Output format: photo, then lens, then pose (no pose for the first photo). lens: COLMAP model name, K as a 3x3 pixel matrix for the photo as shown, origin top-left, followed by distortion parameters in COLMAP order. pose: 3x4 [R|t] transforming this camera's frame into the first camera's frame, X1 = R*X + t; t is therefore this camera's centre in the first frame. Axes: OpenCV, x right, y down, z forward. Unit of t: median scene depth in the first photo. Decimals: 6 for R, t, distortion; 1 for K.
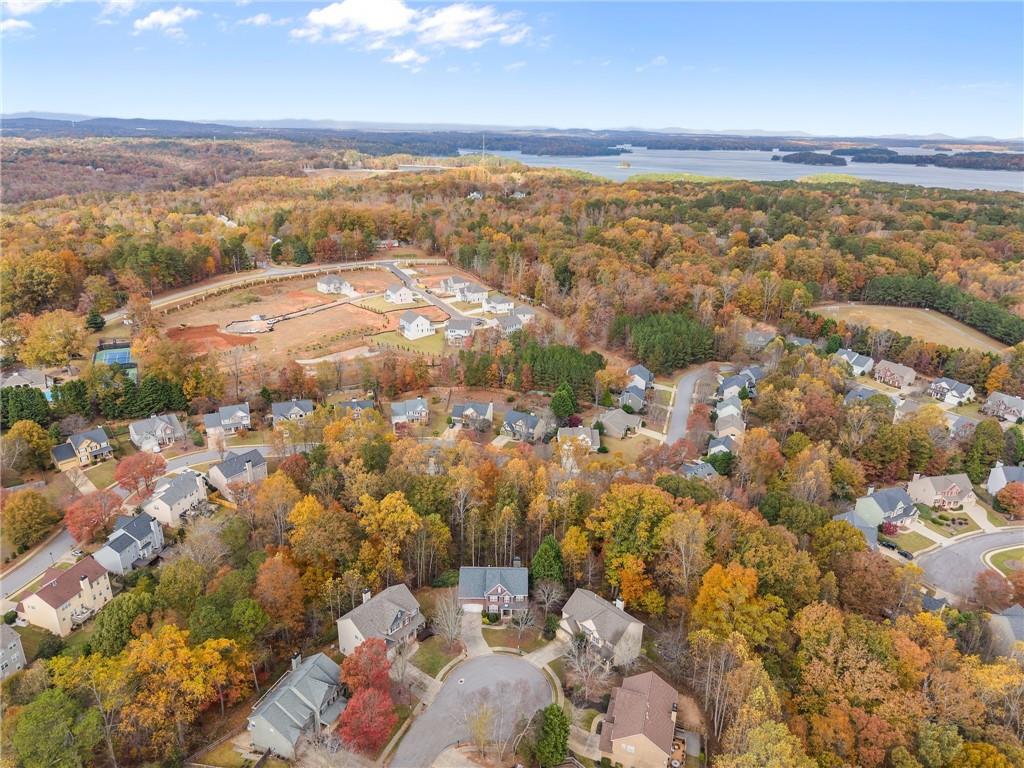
lens RADIAL K [[675.1, 0, 512.0], [0, 675.1, 384.0], [0, 0, 1]] dist [-0.006130, -0.009769]
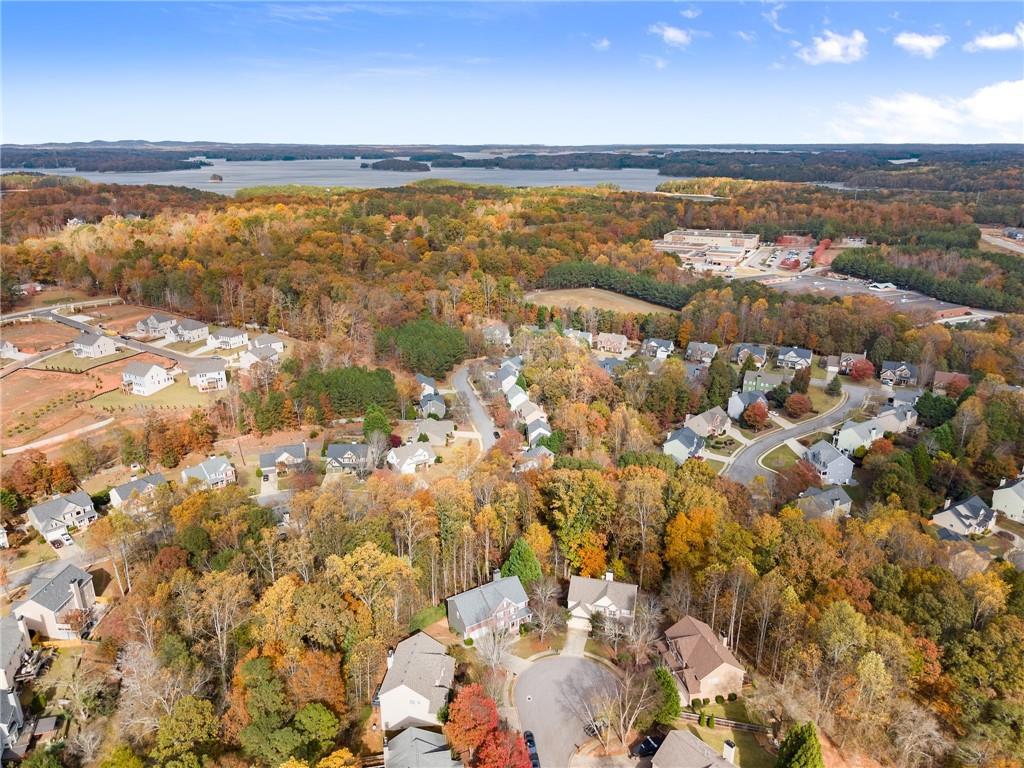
lens RADIAL K [[694.8, 0, 512.0], [0, 694.8, 384.0], [0, 0, 1]] dist [0.026752, -0.081541]
pose [[0.837228, -0.188677, 0.513274, -0.178266], [0.200137, 0.979195, 0.033493, -0.015941], [-0.508915, 0.074684, 0.857571, 0.039381]]
